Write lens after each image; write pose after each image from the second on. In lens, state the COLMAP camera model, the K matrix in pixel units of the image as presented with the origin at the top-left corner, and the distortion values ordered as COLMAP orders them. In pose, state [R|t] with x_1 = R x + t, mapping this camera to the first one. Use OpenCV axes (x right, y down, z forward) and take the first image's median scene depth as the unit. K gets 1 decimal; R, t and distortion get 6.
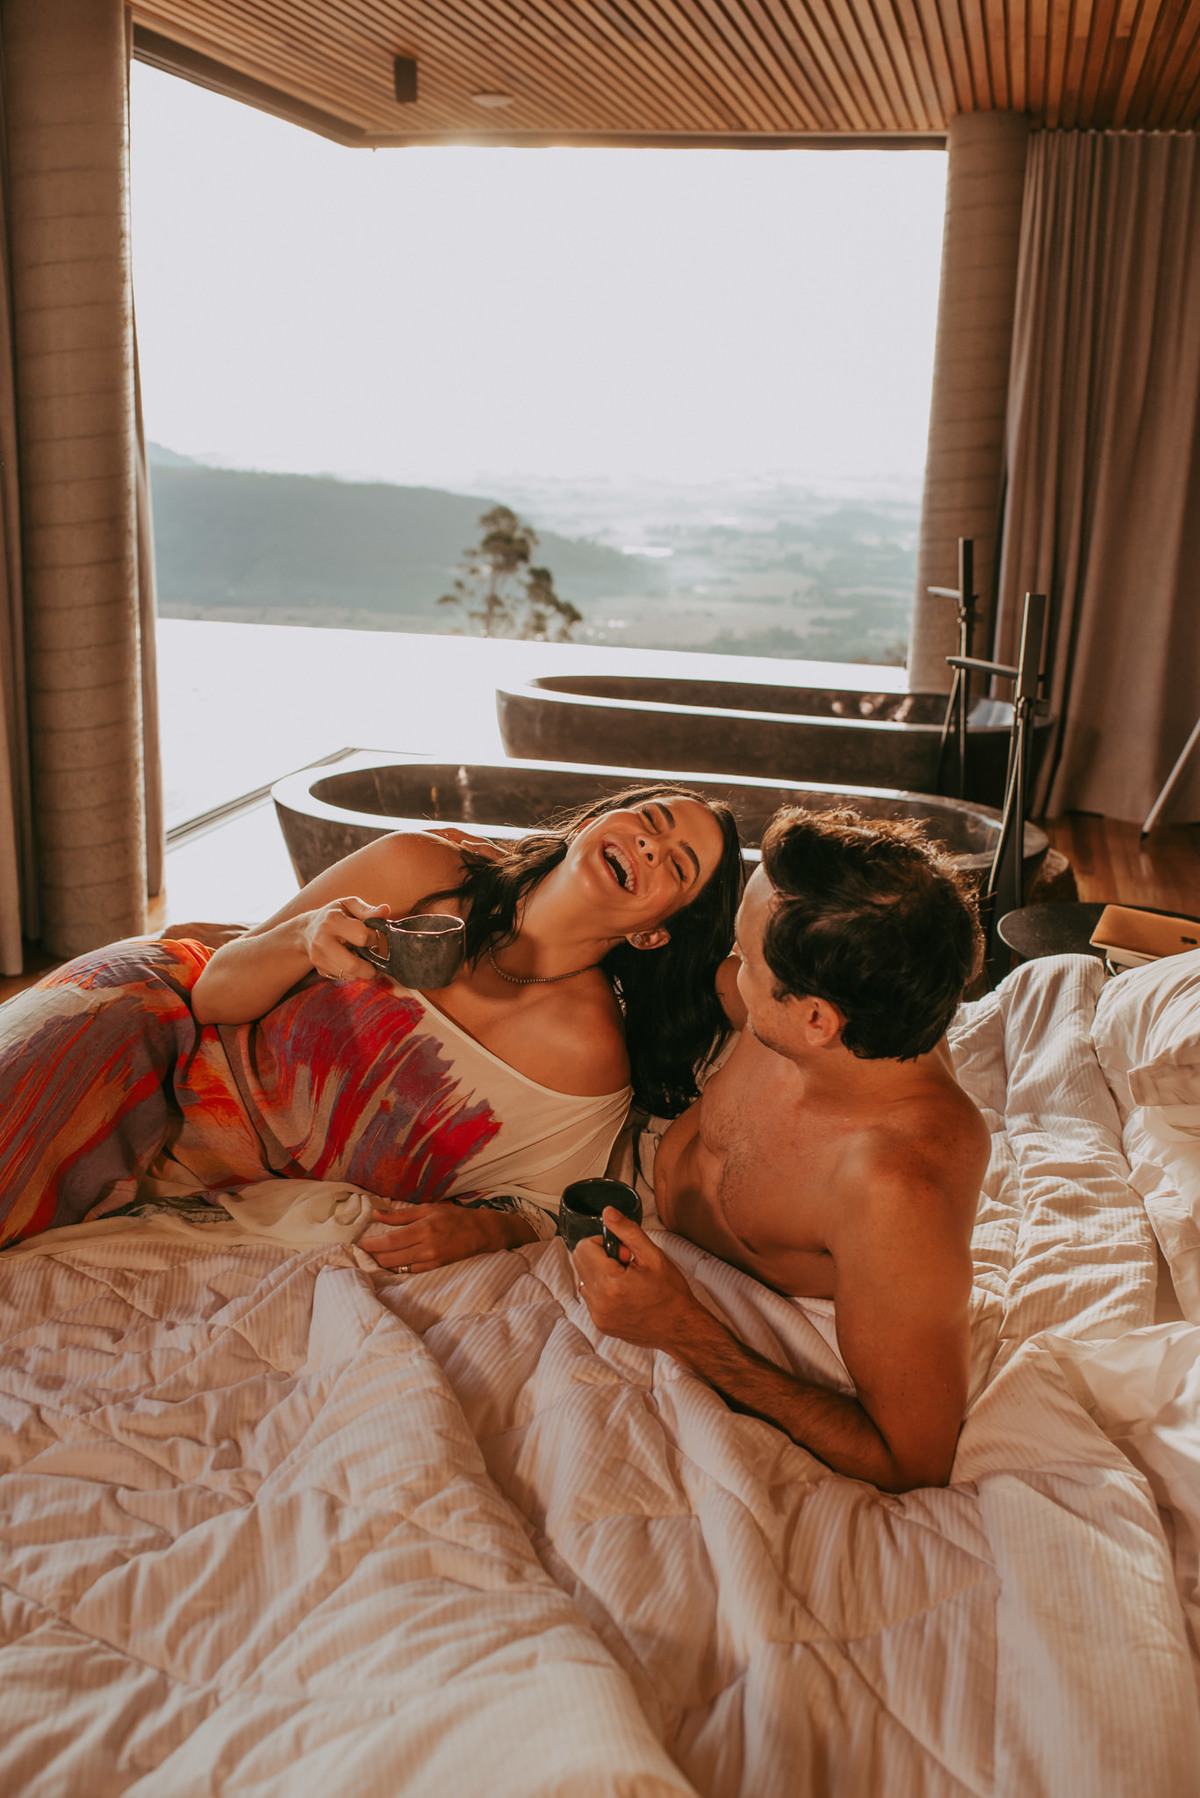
lens RADIAL K [[1725.2, 0, 584.5], [0, 1725.2, 900.6], [0, 0, 1]] dist [-0.074055, 0.000000]
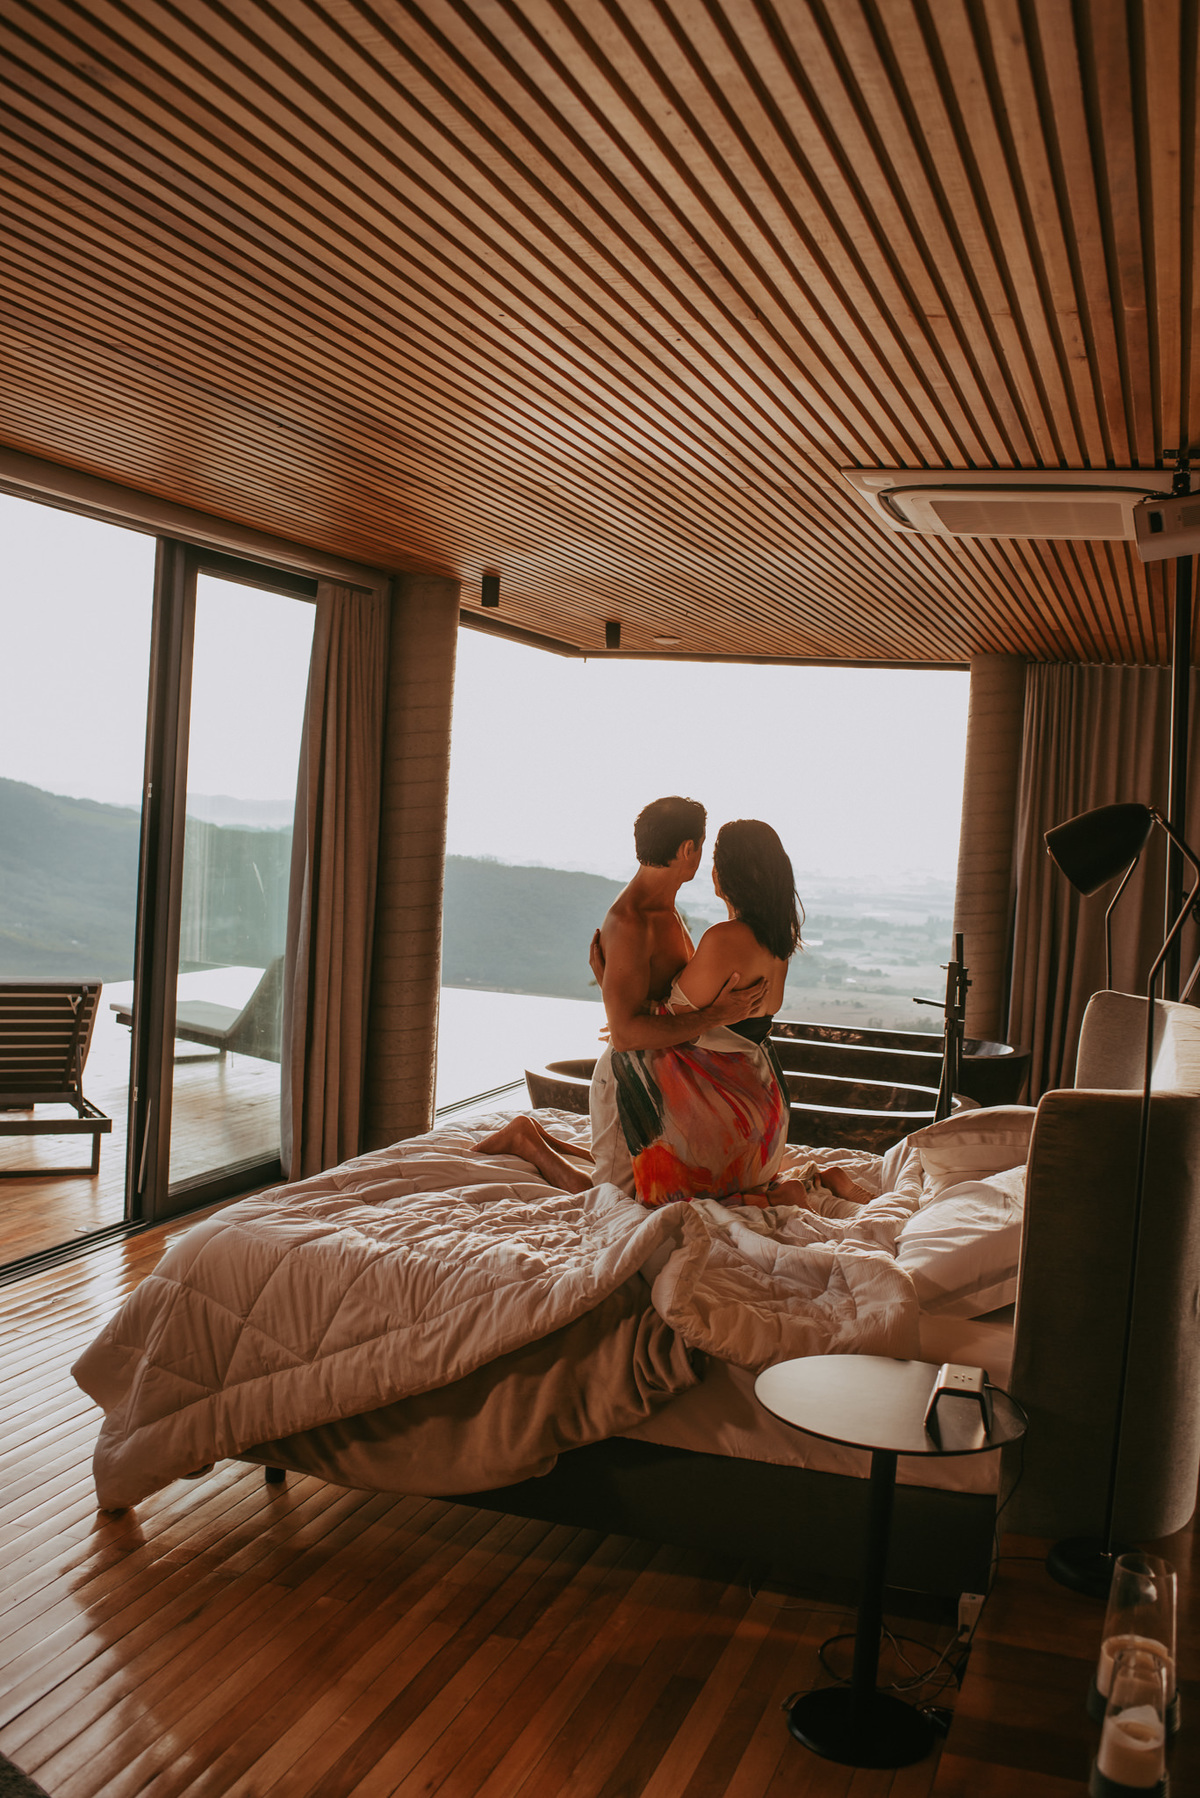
lens RADIAL K [[1725.2, 0, 567.9], [0, 1725.2, 896.3], [0, 0, 1]] dist [-0.074055, 0.000000]
pose [[0.994746, 0.029362, -0.098071, 0.053662], [-0.050408, 0.974286, -0.219605, 0.333106], [0.089101, 0.223394, 0.970647, -1.579418]]
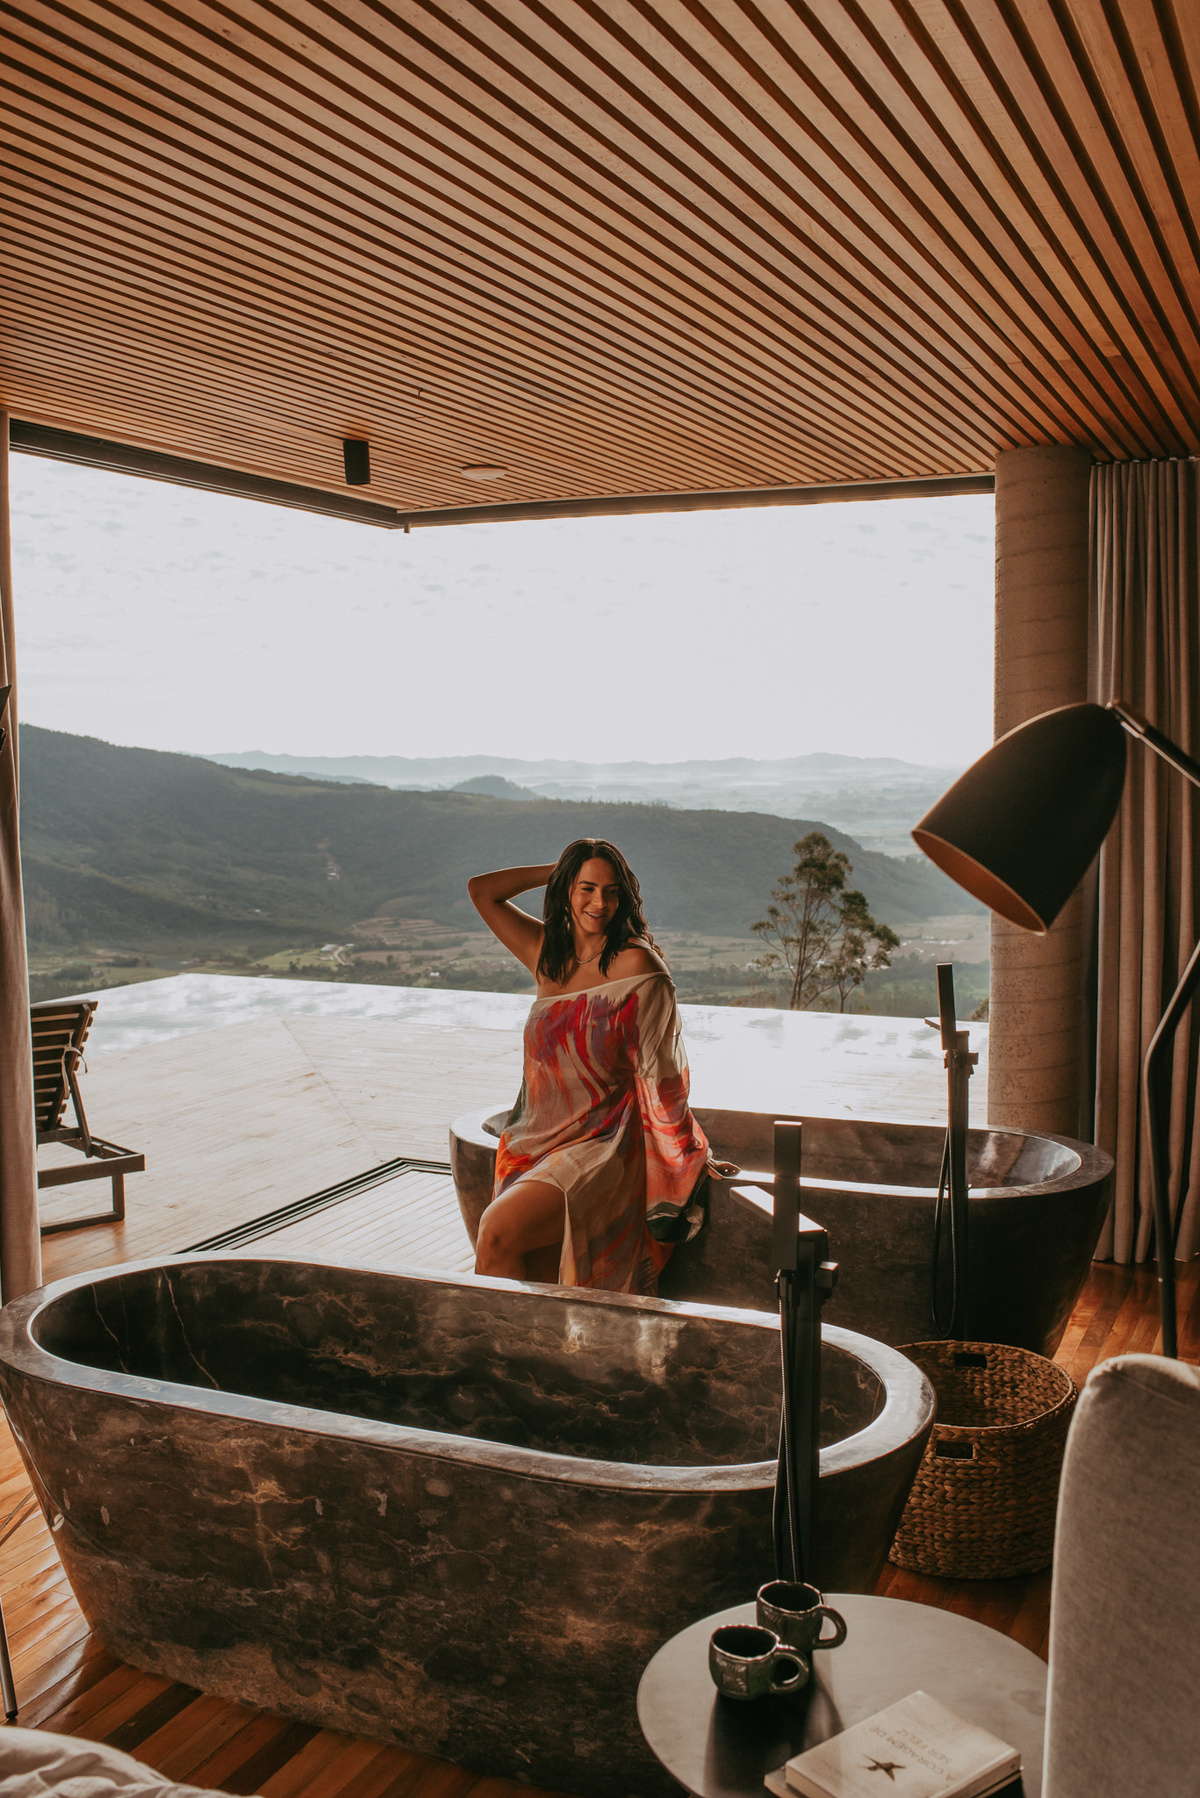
lens RADIAL K [[1725.2, 0, 591.8], [0, 1725.2, 898.8], [0, 0, 1]] dist [-0.074055, 0.000000]
pose [[0.982332, -0.023328, -0.185685, 0.585582], [-0.011471, 0.982830, -0.184157, -0.255623], [0.186793, 0.183034, 0.965198, 0.530777]]
